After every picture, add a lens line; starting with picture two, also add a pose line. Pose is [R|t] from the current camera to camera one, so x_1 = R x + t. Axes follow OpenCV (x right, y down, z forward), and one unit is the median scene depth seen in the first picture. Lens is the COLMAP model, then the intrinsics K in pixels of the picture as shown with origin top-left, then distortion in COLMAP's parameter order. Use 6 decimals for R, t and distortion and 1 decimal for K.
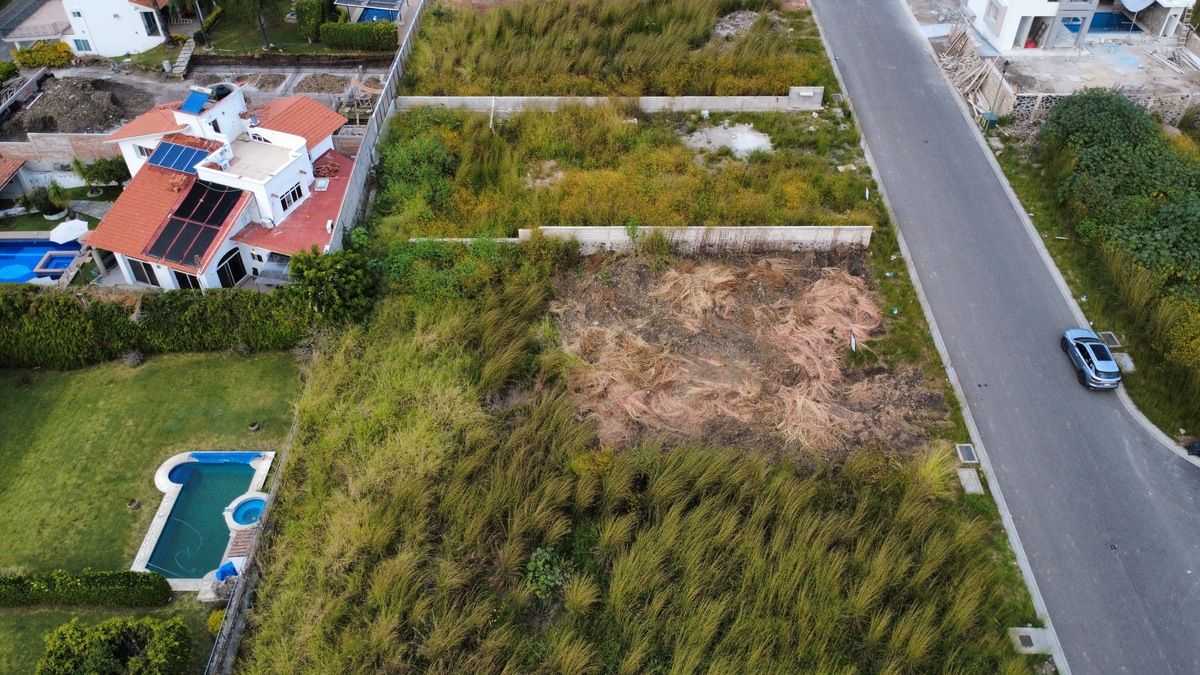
lens RADIAL K [[904.8, 0, 600.0], [0, 904.8, 337.5], [0, 0, 1]] dist [0.006636, -0.007586]
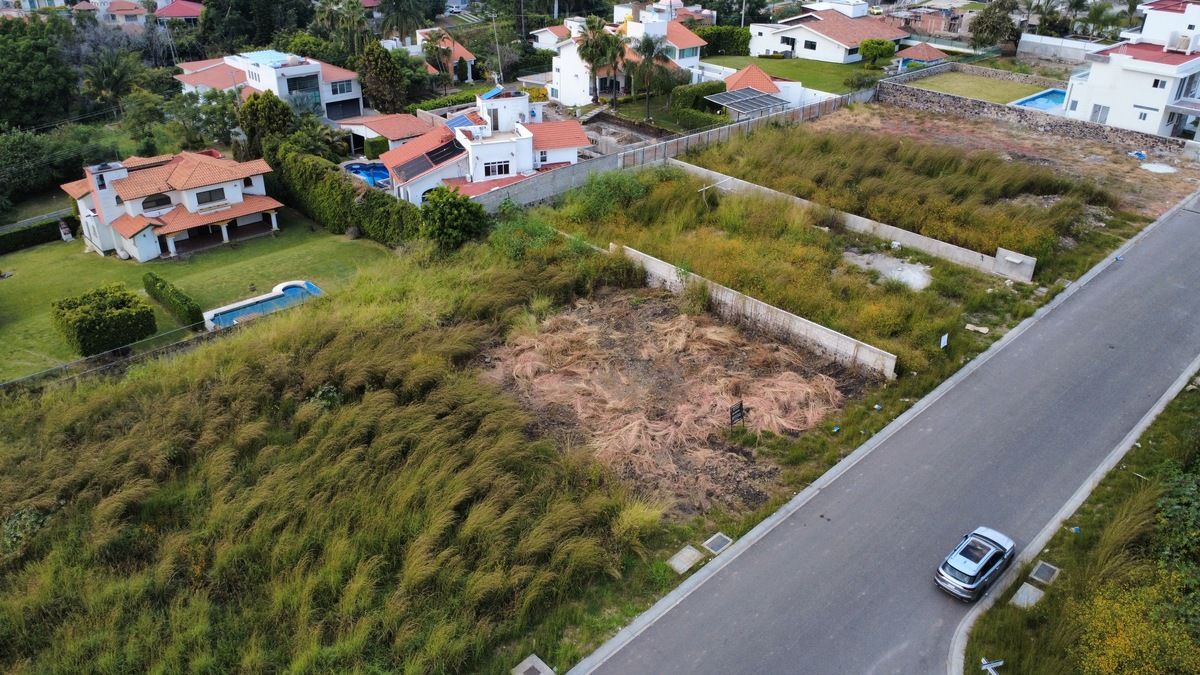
lens RADIAL K [[904.8, 0, 600.0], [0, 904.8, 337.5], [0, 0, 1]] dist [0.006636, -0.007586]
pose [[0.692041, 0.353486, -0.629386, 0.636108], [-0.495624, 0.866581, -0.058259, 0.051830], [0.524820, 0.352256, 0.774906, 0.172753]]
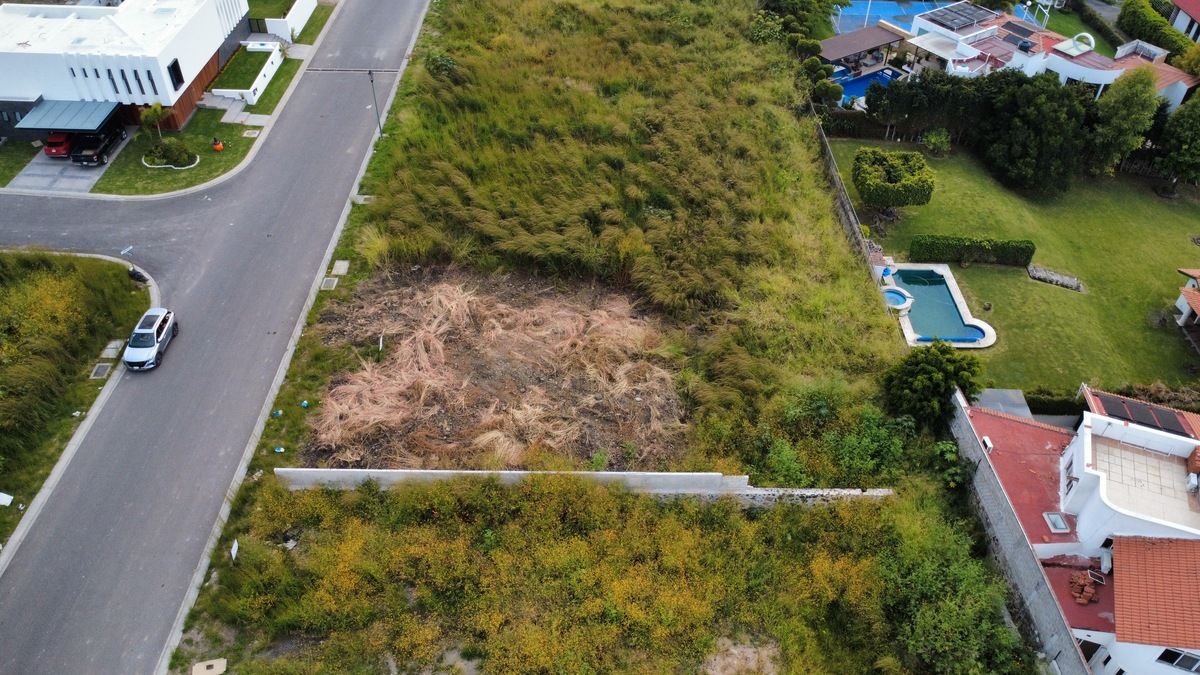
lens RADIAL K [[874.9, 0, 600.0], [0, 874.9, 337.5], [0, 0, 1]] dist [0.011867, 0.001279]
pose [[-0.999817, -0.007971, -0.017413, 0.046351], [-0.018111, 0.097950, 0.995027, -0.843144], [-0.006226, 0.995159, -0.098076, 0.949291]]
